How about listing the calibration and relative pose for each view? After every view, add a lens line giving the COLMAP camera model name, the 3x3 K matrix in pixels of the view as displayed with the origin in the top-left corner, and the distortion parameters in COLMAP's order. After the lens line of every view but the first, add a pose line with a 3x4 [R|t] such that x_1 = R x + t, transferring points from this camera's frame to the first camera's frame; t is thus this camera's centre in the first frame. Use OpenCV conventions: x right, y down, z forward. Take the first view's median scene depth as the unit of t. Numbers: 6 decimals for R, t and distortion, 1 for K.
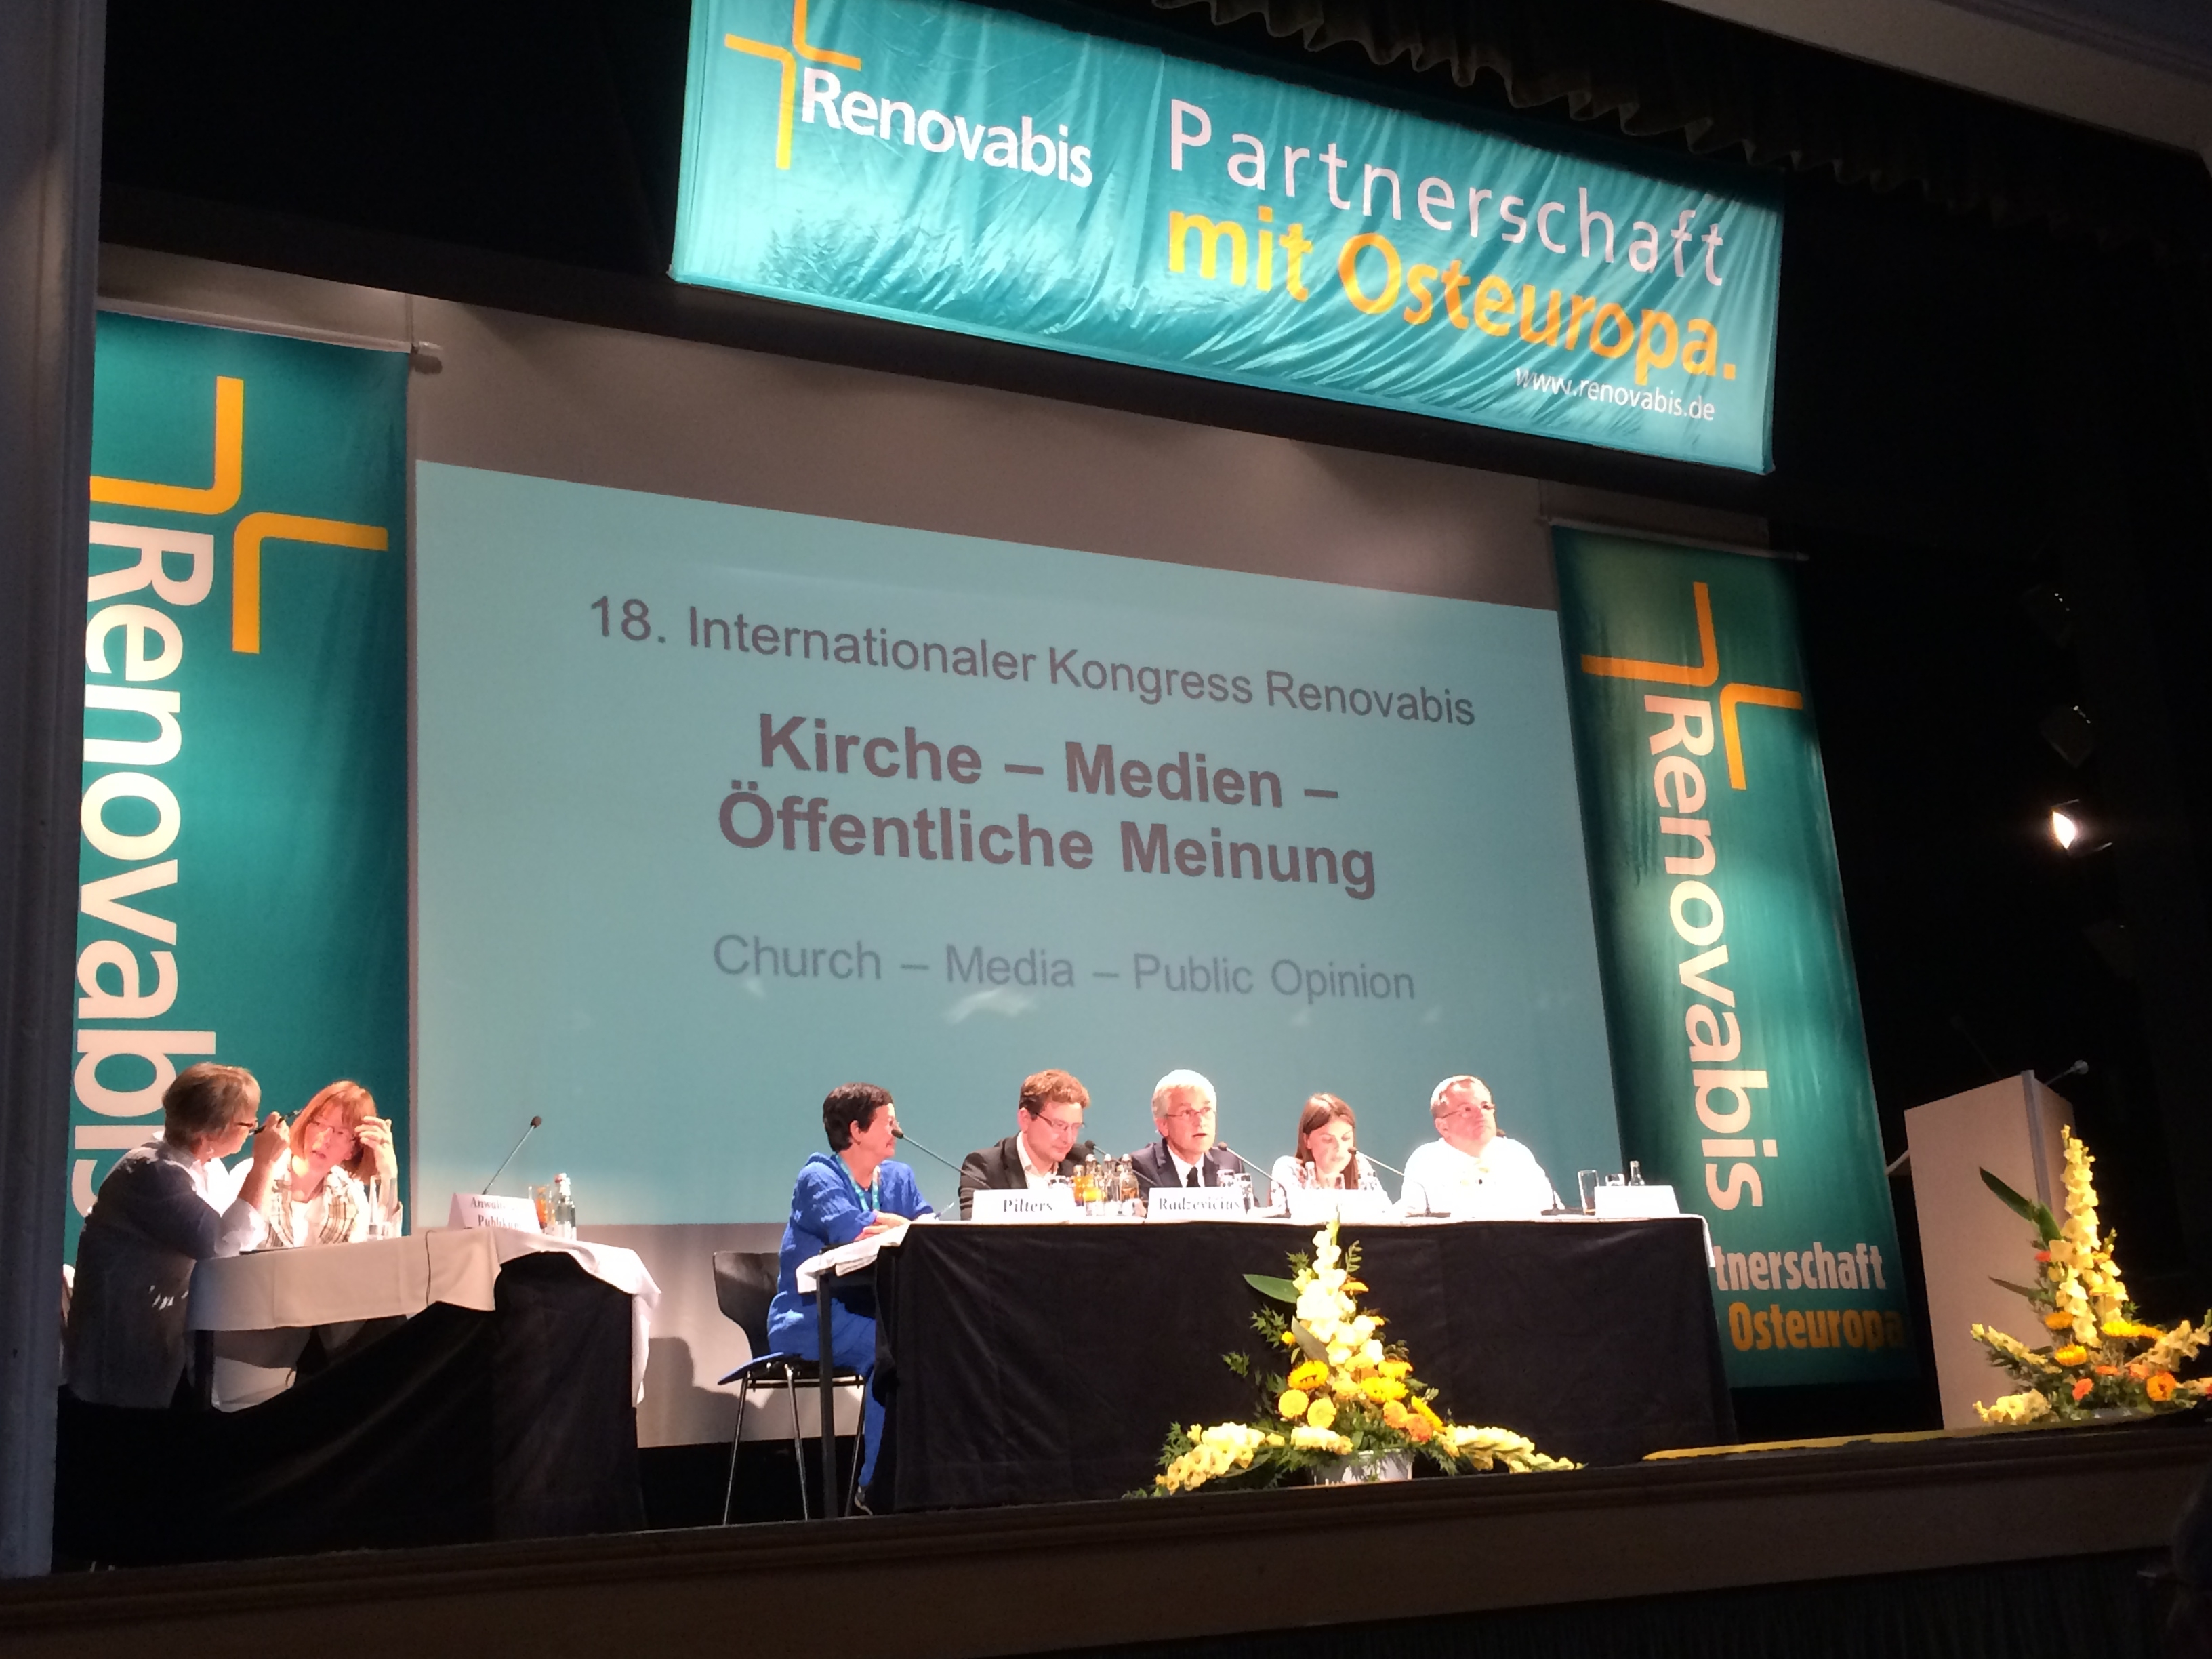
lens RADIAL K [[2481.3, 0, 1106.0], [0, 2481.3, 829.5], [0, 0, 1]] dist [0.060676, 0.004926]
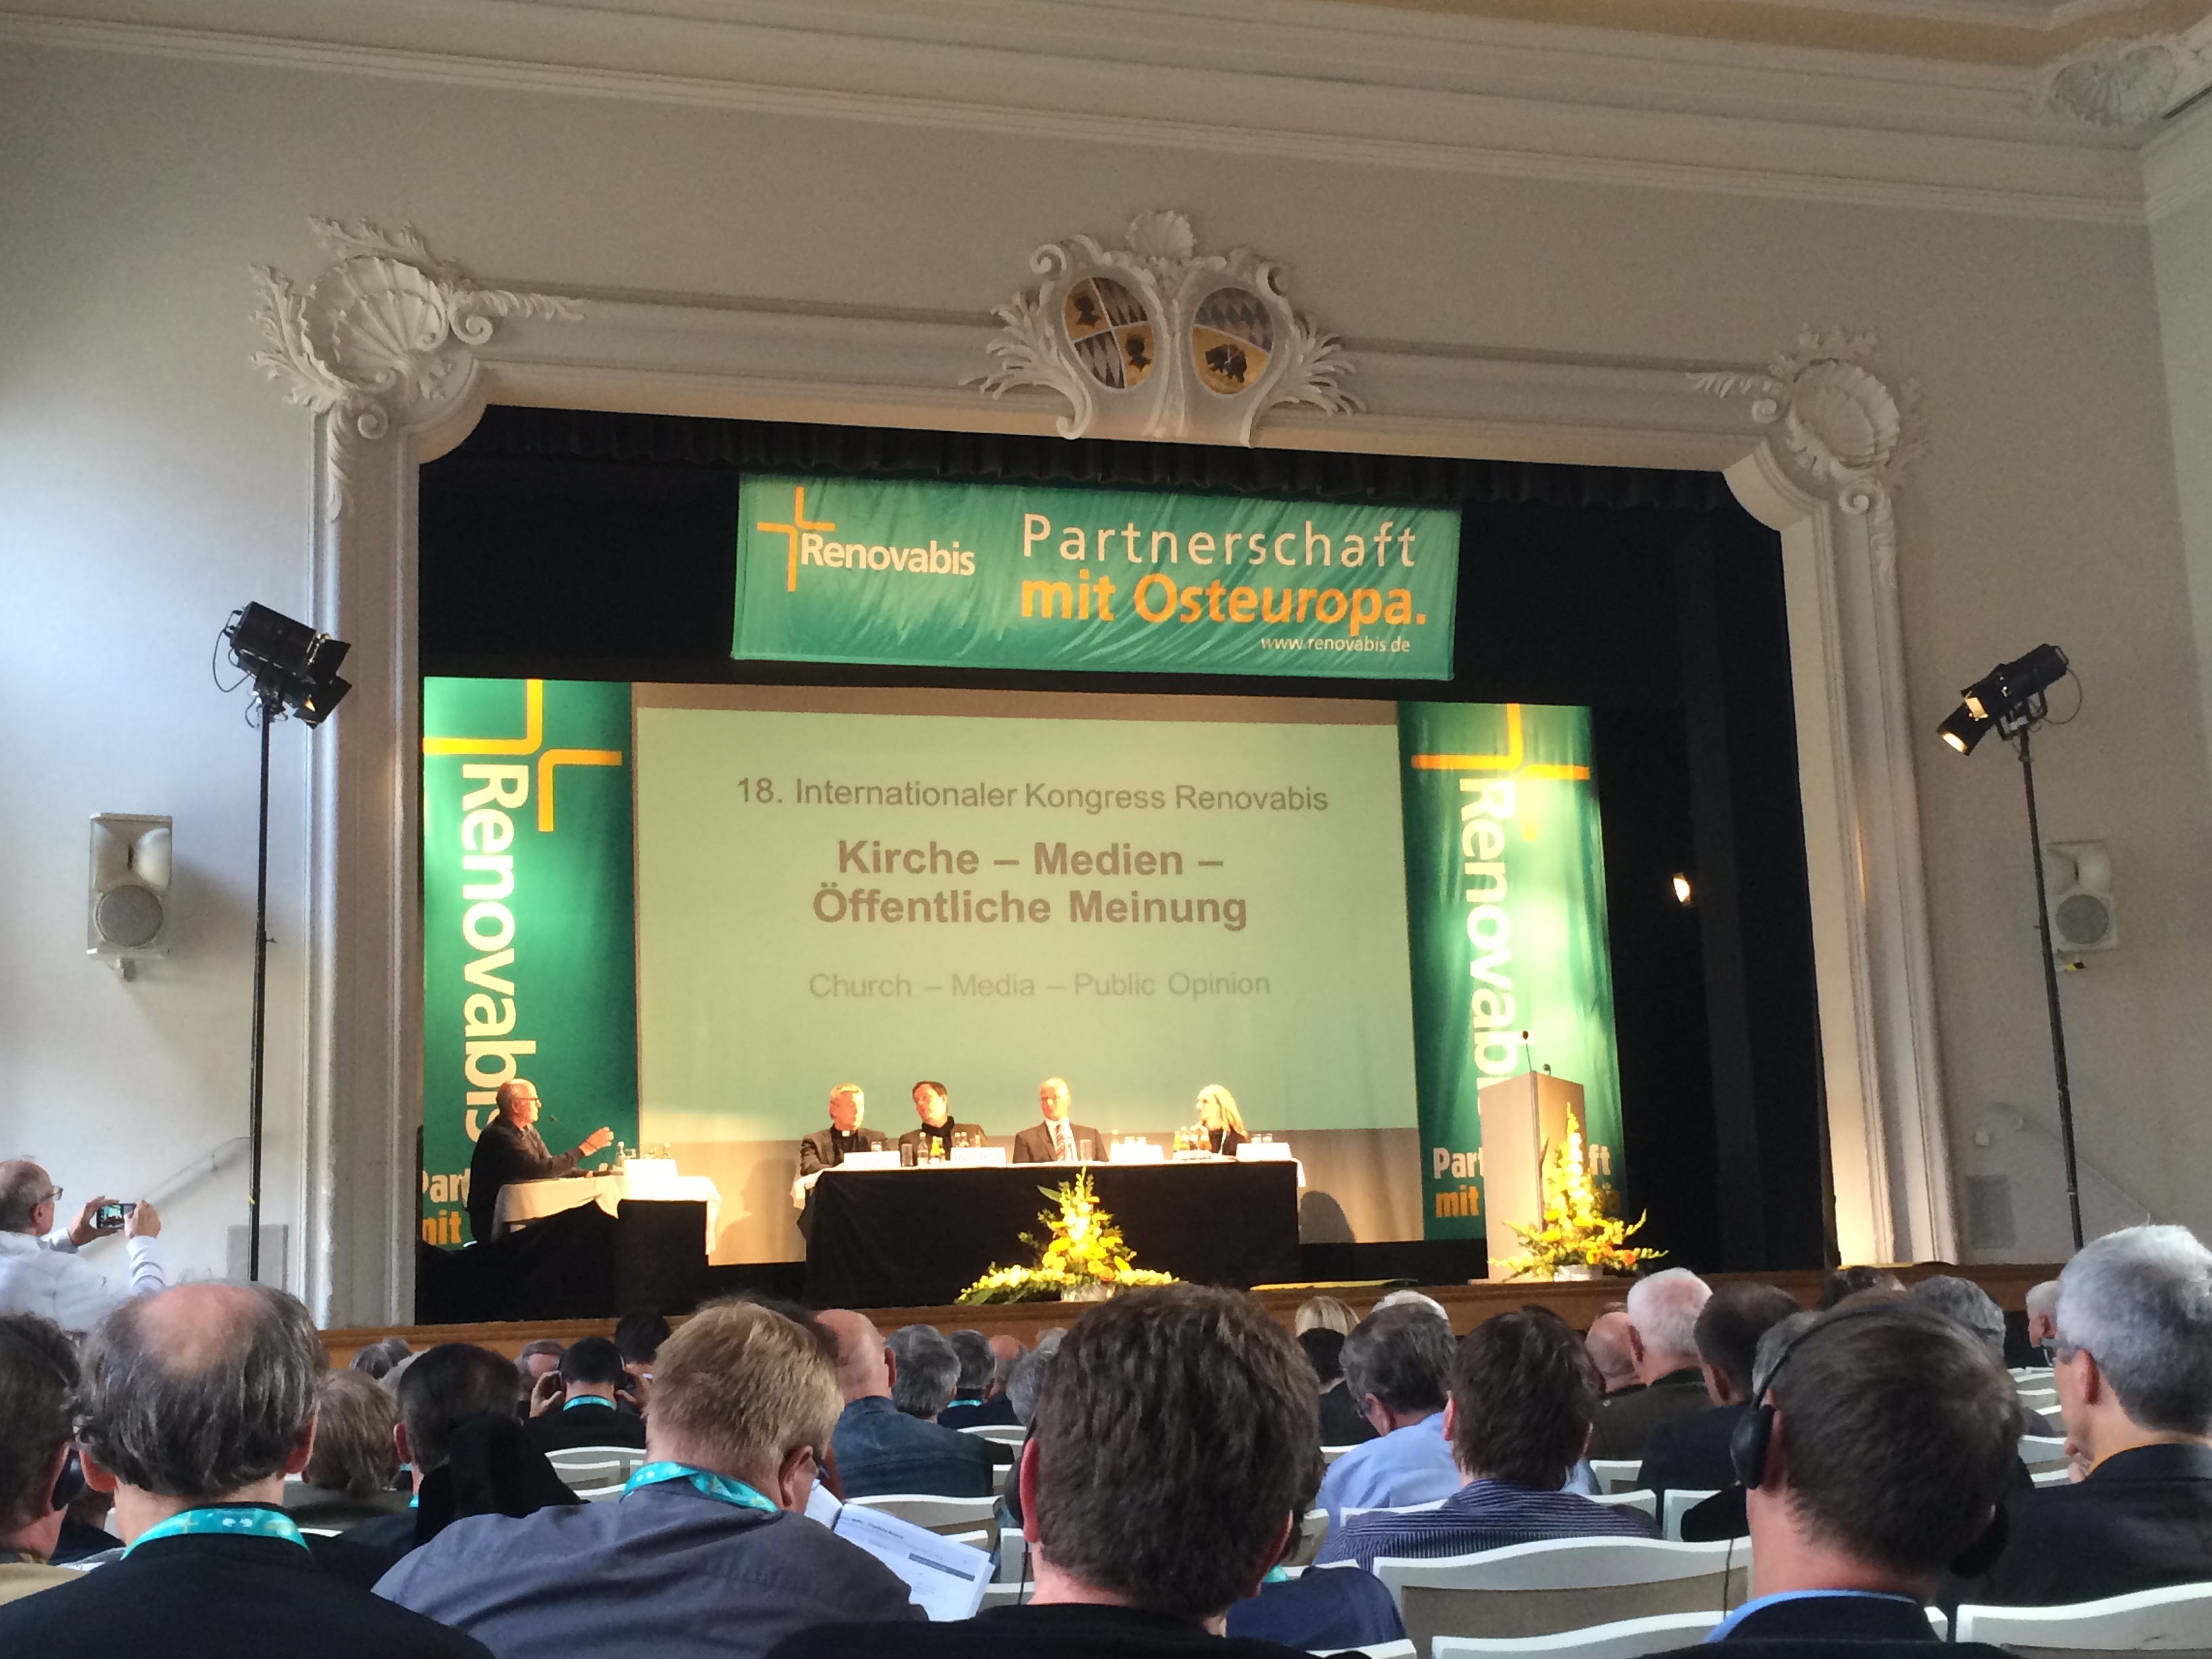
lens RADIAL K [[2730.0, 0, 1106.0], [0, 2730.0, 829.5], [0, 0, 1]] dist [0.061789, -0.001360]
pose [[0.974249, -0.000903, -0.225474, 0.463769], [0.026542, 0.993499, 0.110708, -0.258051], [0.223908, -0.113842, 0.967939, -0.775758]]
